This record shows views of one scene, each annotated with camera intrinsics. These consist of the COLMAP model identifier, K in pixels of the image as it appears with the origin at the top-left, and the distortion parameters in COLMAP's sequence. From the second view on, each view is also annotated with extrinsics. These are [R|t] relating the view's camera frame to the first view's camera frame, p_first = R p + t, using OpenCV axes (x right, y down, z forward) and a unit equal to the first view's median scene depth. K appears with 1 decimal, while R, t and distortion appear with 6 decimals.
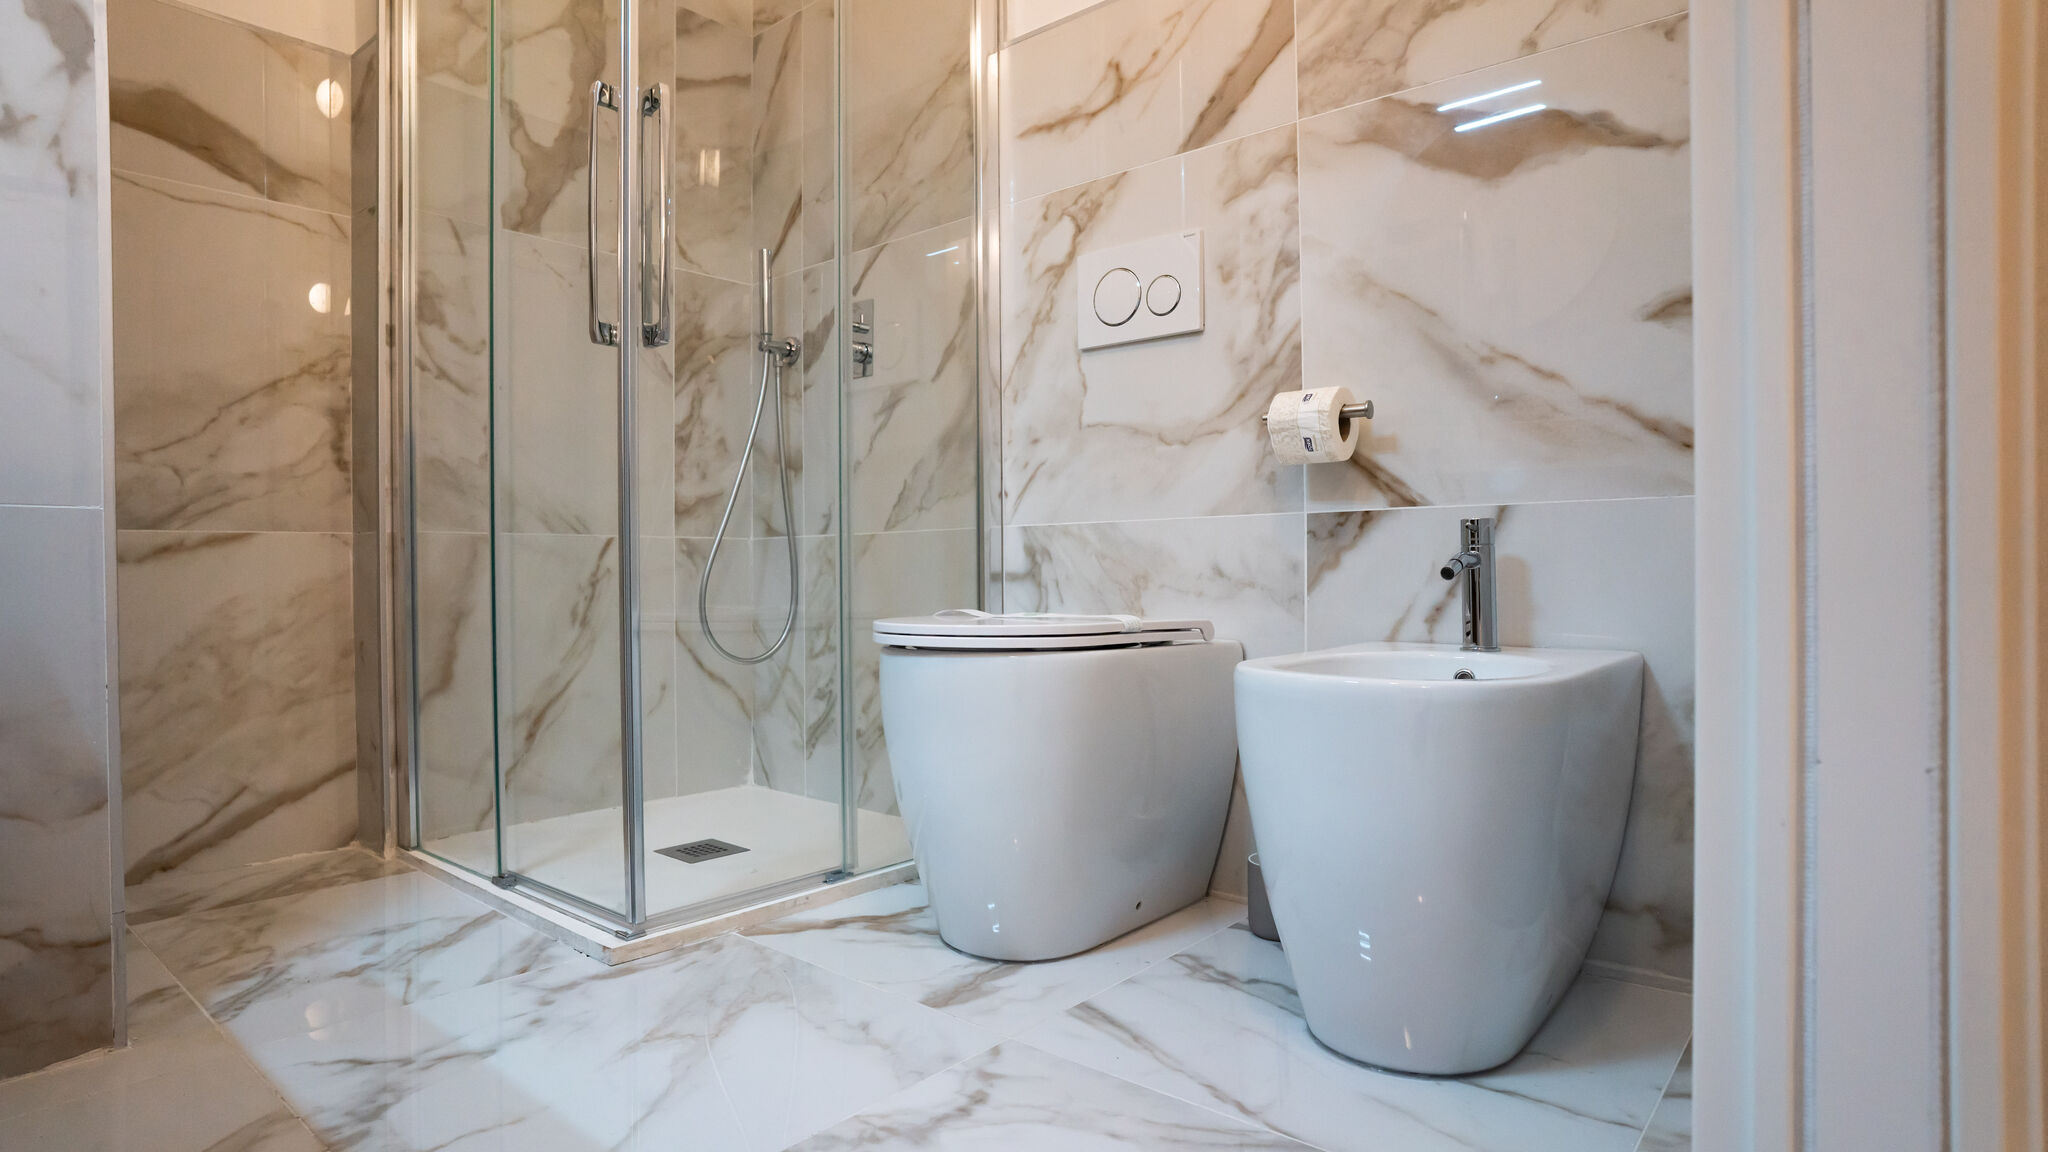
lens RADIAL K [[1088.8, 0, 994.0], [0, 1088.8, 570.8], [0, 0, 1]] dist [-0.073415, 0.052768]
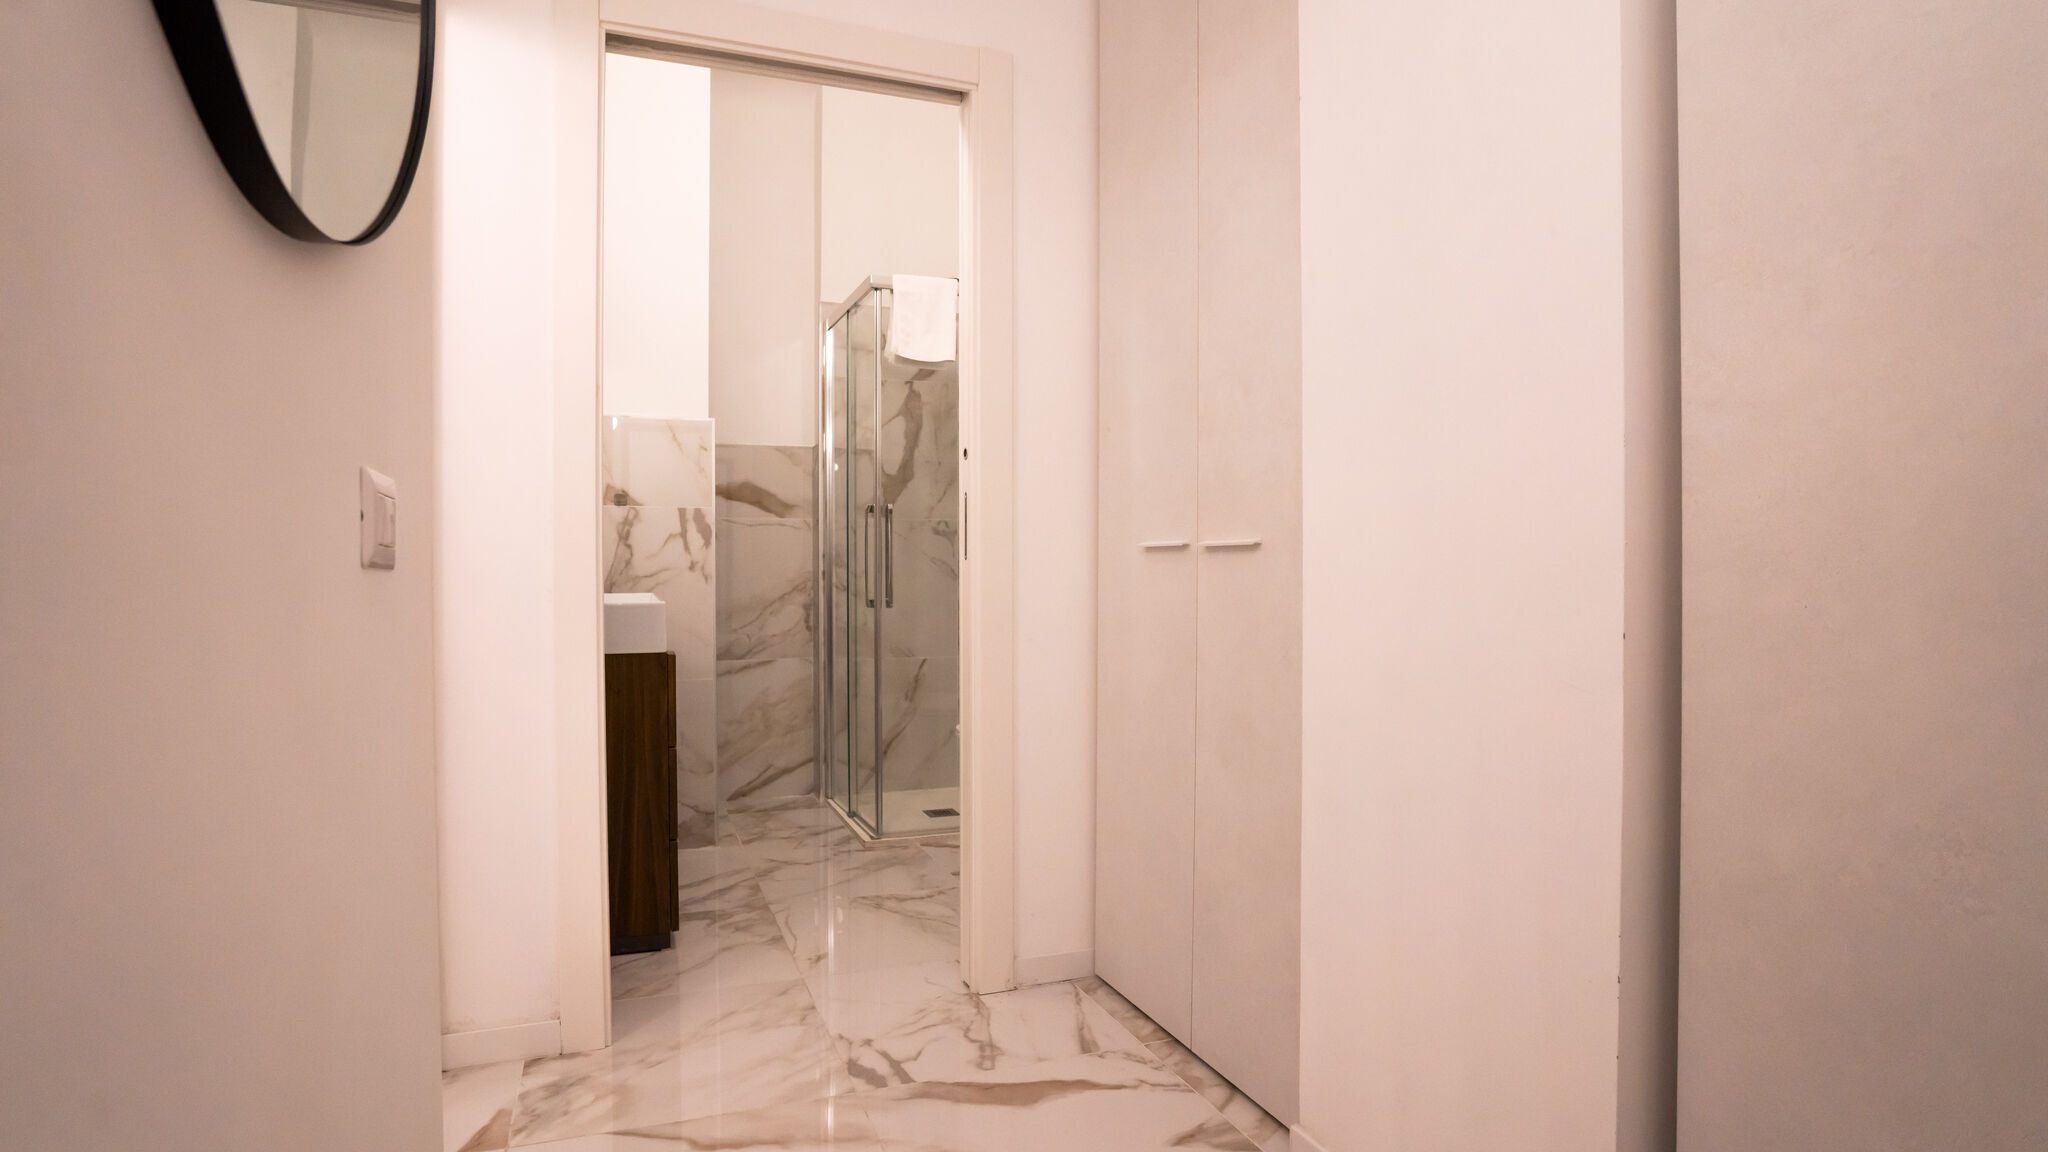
lens RADIAL K [[1062.2, 0, 1015.6], [0, 1062.2, 577.6], [0, 0, 1]] dist [-0.073237, 0.042143]
pose [[0.886007, 0.010206, -0.463559, 0.882755], [-0.007836, 0.999945, 0.007039, -0.241009], [0.463605, -0.002604, 0.886038, -0.855066]]
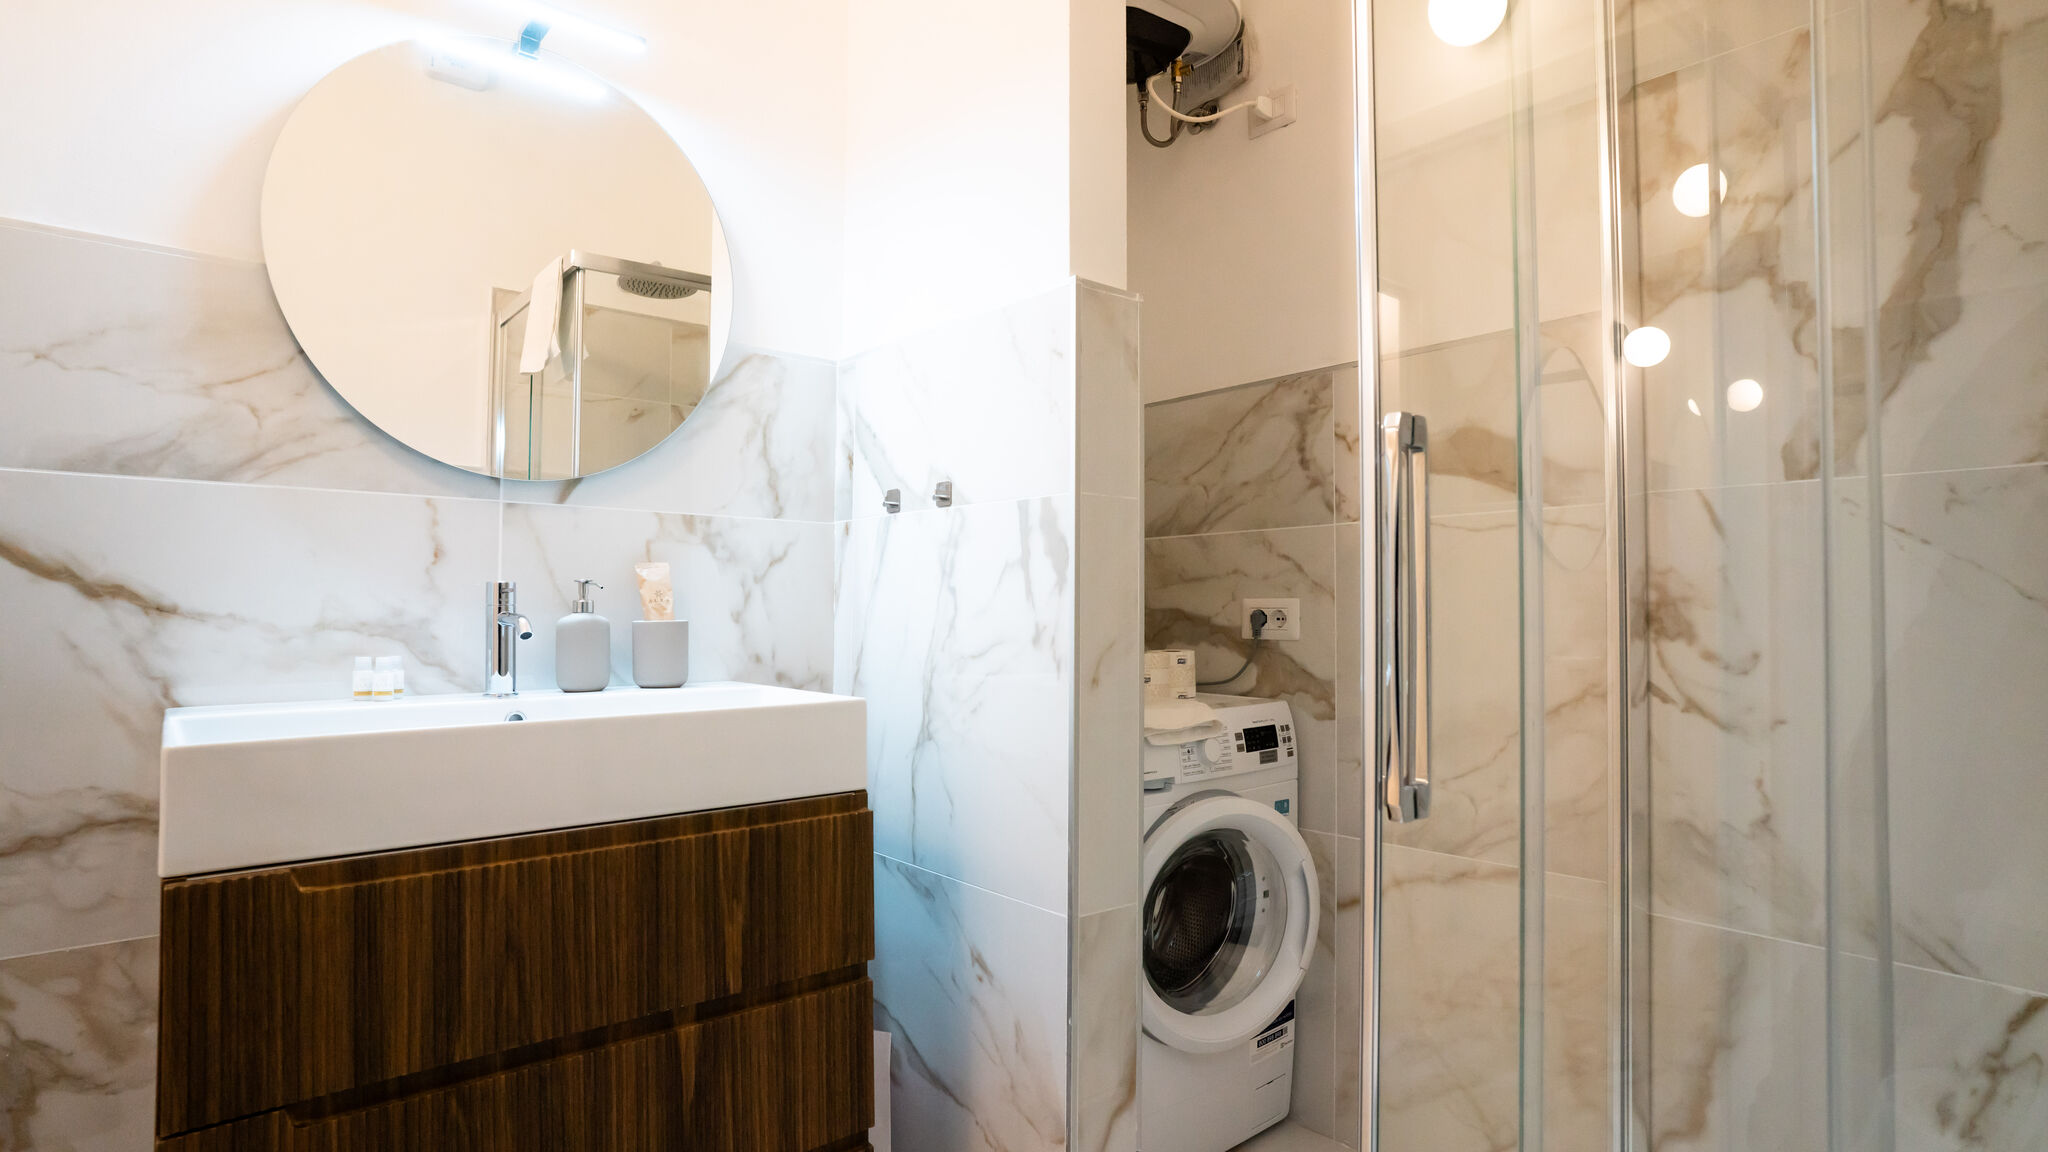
lens RADIAL K [[1054.5, 0, 1039.3], [0, 1054.5, 575.3], [0, 0, 1]] dist [-0.073689, 0.037864]
pose [[-0.149458, -0.020529, -0.988555, 0.266541], [-0.003708, 0.999789, -0.020202, -0.274401], [0.988761, 0.000646, -0.149502, 0.706895]]
